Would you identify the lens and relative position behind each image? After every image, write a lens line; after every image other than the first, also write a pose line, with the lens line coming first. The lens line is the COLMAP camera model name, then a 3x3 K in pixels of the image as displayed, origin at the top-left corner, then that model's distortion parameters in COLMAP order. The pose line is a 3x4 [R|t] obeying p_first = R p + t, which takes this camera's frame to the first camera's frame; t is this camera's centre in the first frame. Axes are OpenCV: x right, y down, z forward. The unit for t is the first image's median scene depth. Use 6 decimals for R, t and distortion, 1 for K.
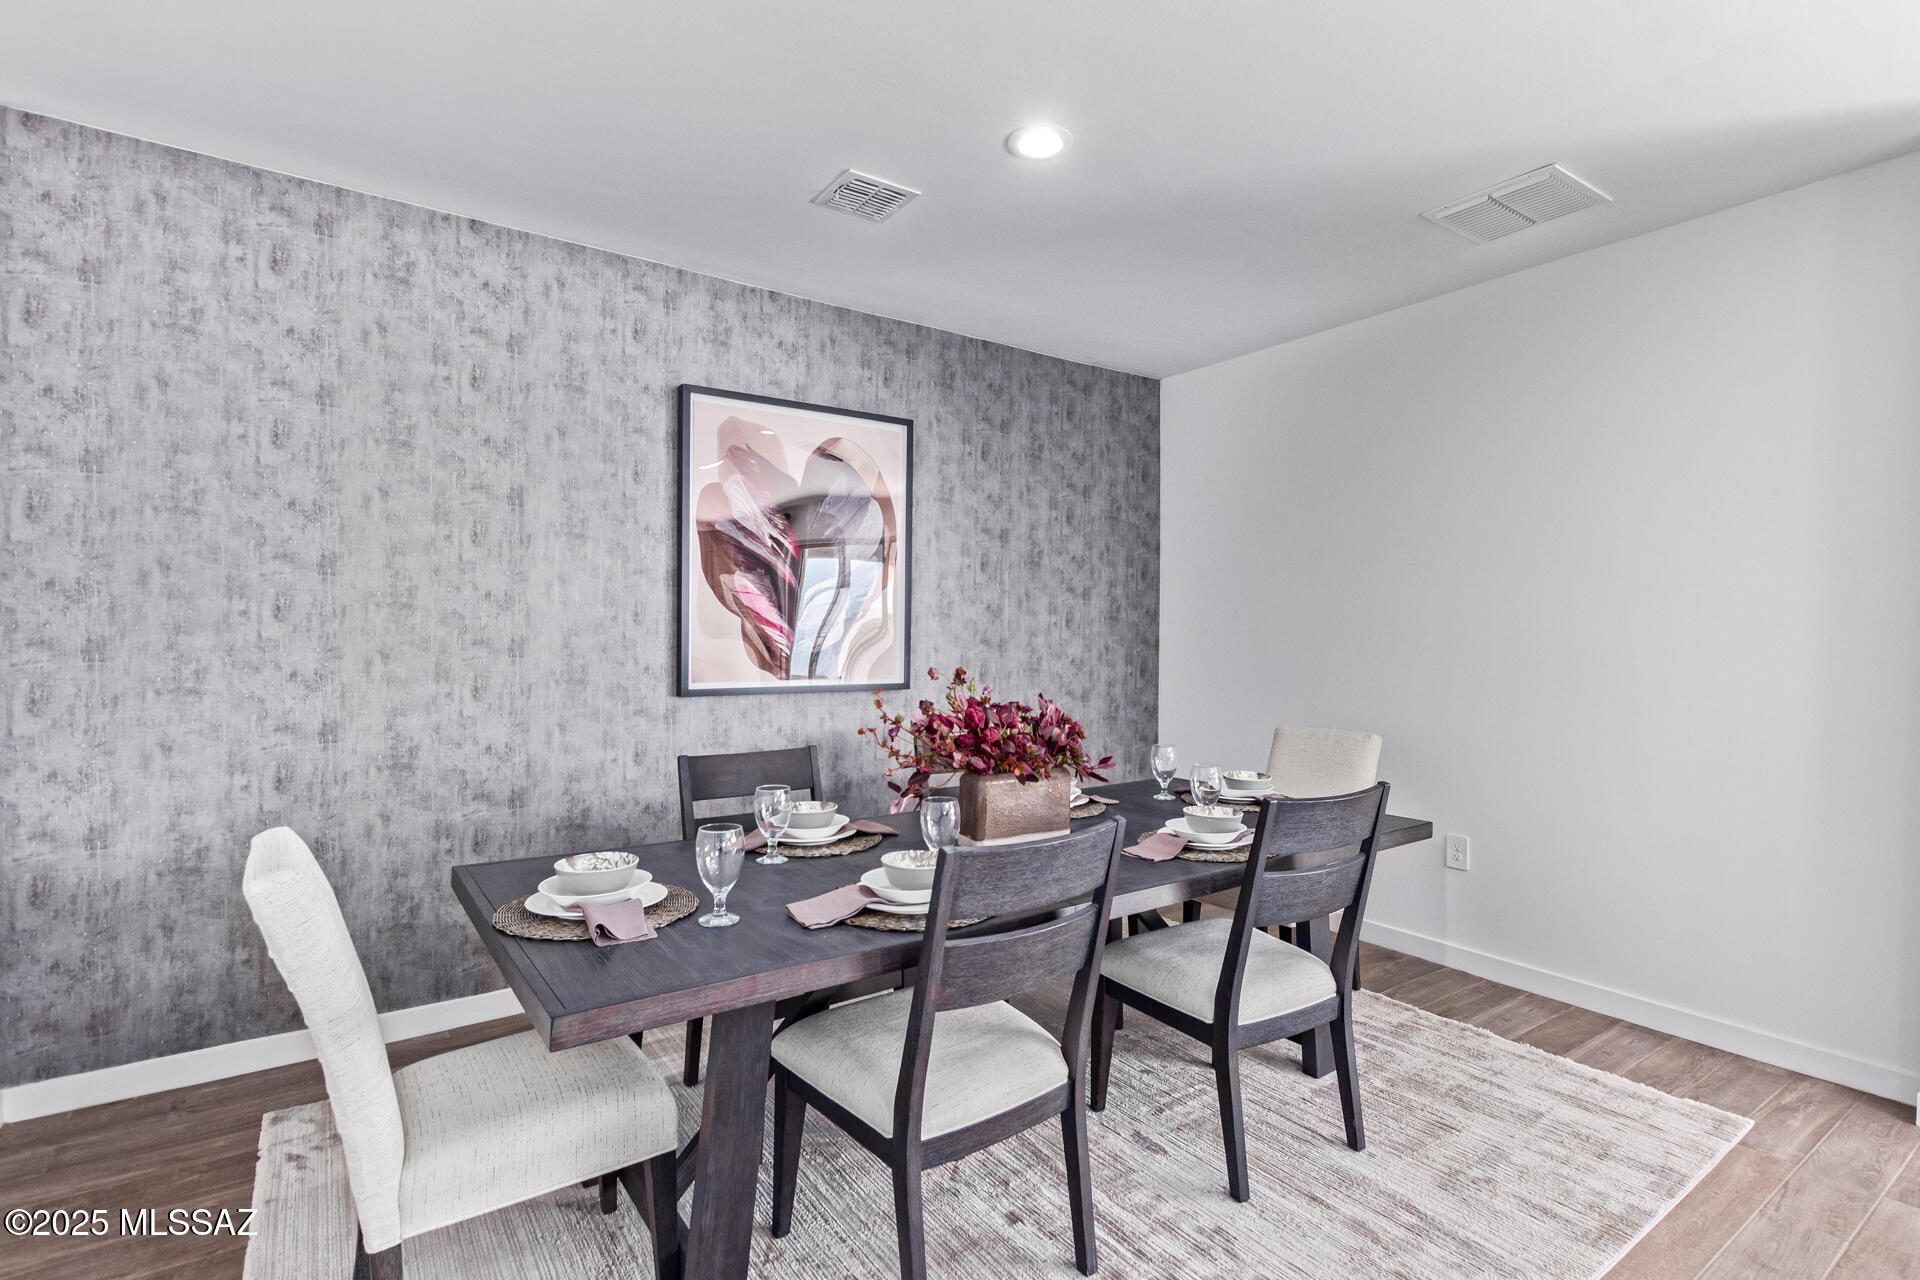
lens RADIAL K [[890.6, 0, 958.2], [0, 890.6, 655.3], [0, 0, 1]] dist [-0.000404, 0.000205]
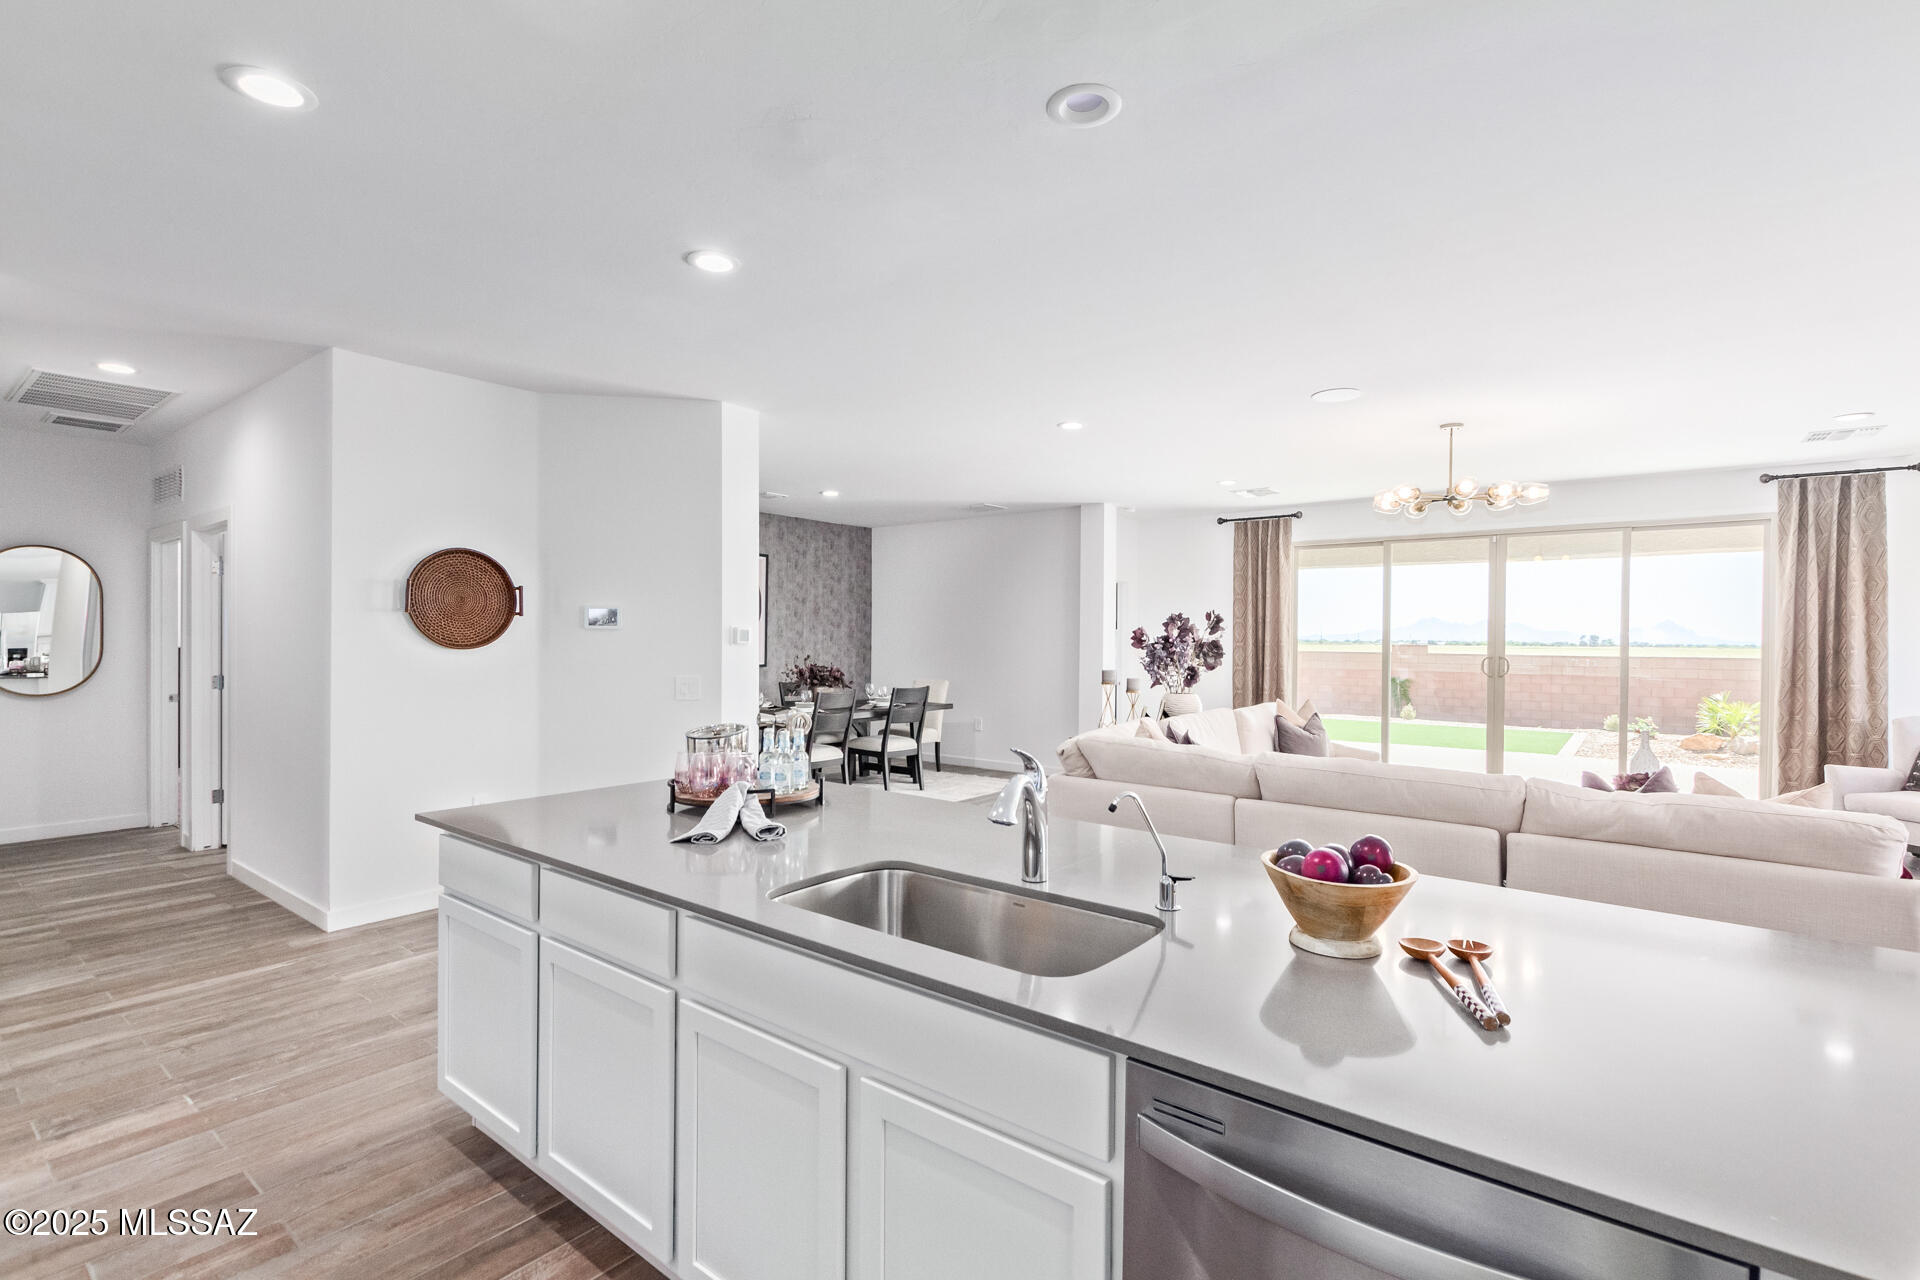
lens RADIAL K [[890.6, 0, 958.2], [0, 890.6, 655.3], [0, 0, 1]] dist [-0.000404, 0.000205]
pose [[0.954920, -0.003350, 0.296843, -0.250901], [0.004651, 0.999982, -0.003676, 0.016164], [-0.296825, 0.004891, 0.954919, -1.309233]]
